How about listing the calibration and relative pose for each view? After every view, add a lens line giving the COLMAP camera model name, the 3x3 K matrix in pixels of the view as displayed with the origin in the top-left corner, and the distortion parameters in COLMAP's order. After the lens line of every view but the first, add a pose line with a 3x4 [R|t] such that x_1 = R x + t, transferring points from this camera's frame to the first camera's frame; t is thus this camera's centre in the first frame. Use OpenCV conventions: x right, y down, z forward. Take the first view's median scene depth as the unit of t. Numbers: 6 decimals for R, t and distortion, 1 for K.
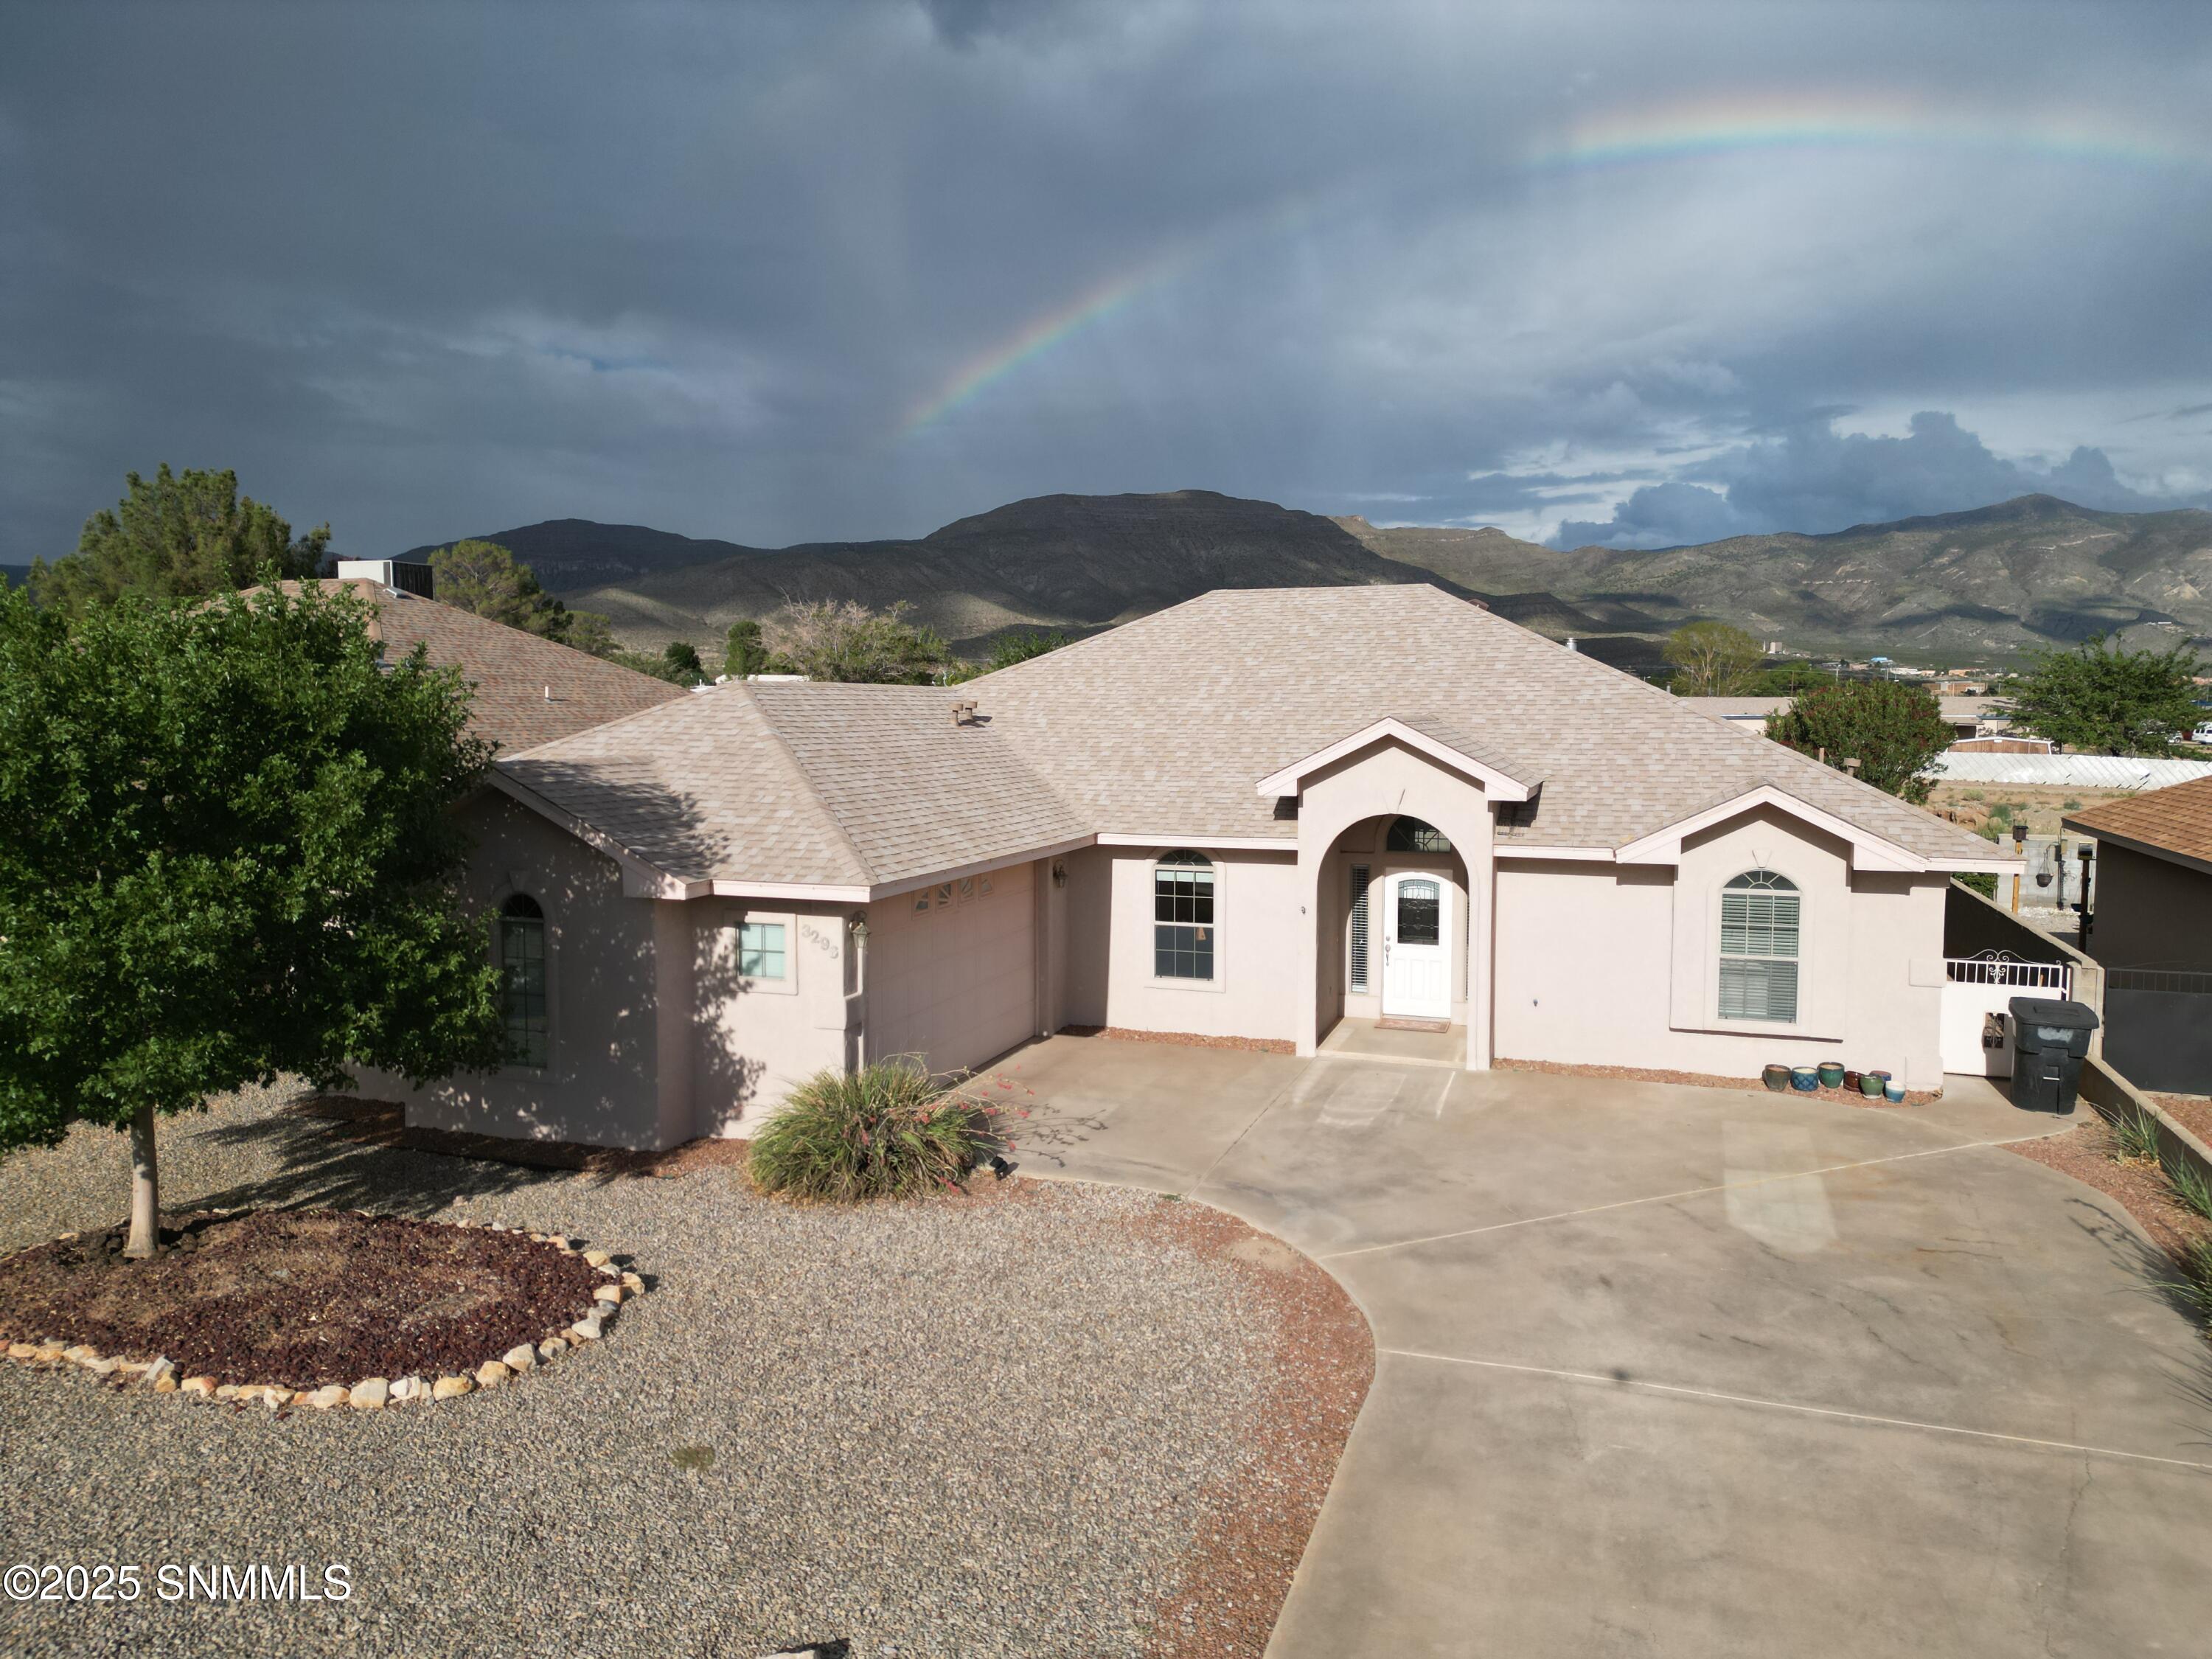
lens RADIAL K [[1546.4, 0, 1103.8], [0, 1546.4, 836.6], [0, 0, 1]] dist [0.091071, -0.096784]
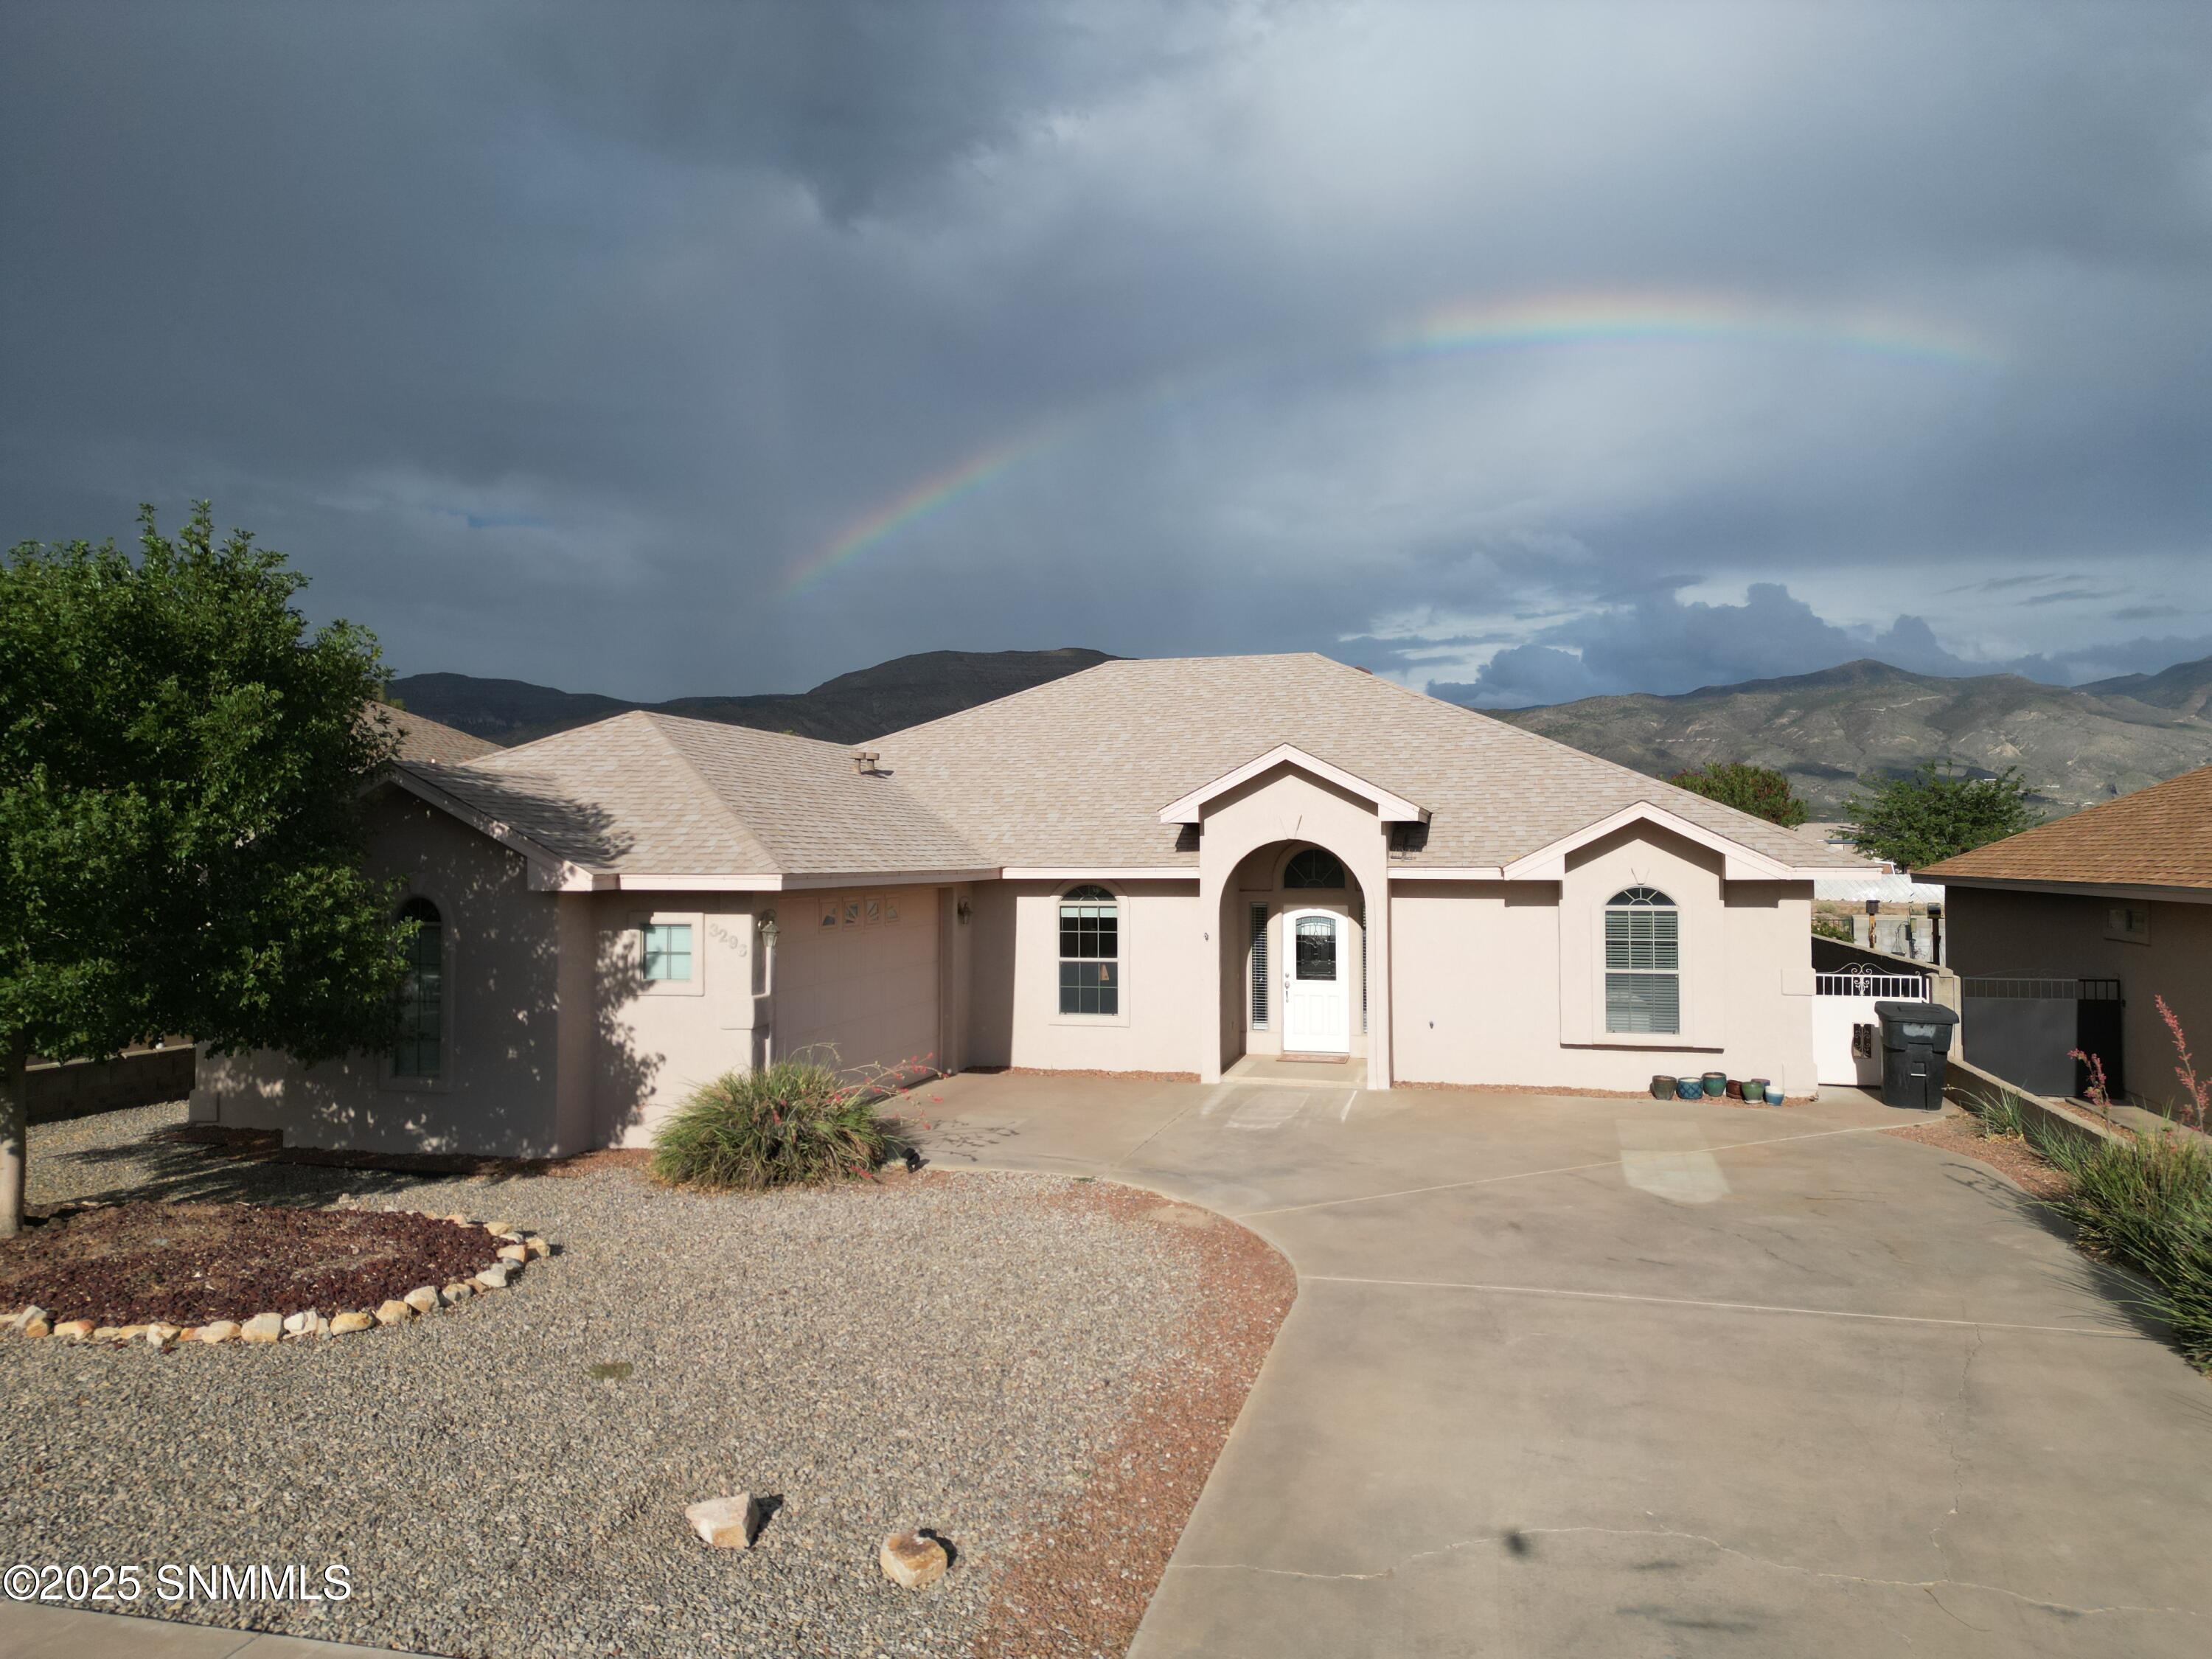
lens RADIAL K [[1547.5, 0, 1105.6], [0, 1547.5, 827.6], [0, 0, 1]] dist [0.089776, -0.092392]
pose [[0.997094, -0.002073, 0.076158, -0.017327], [0.010009, 0.994529, -0.103976, 0.098256], [-0.075526, 0.104436, 0.991660, -0.013519]]
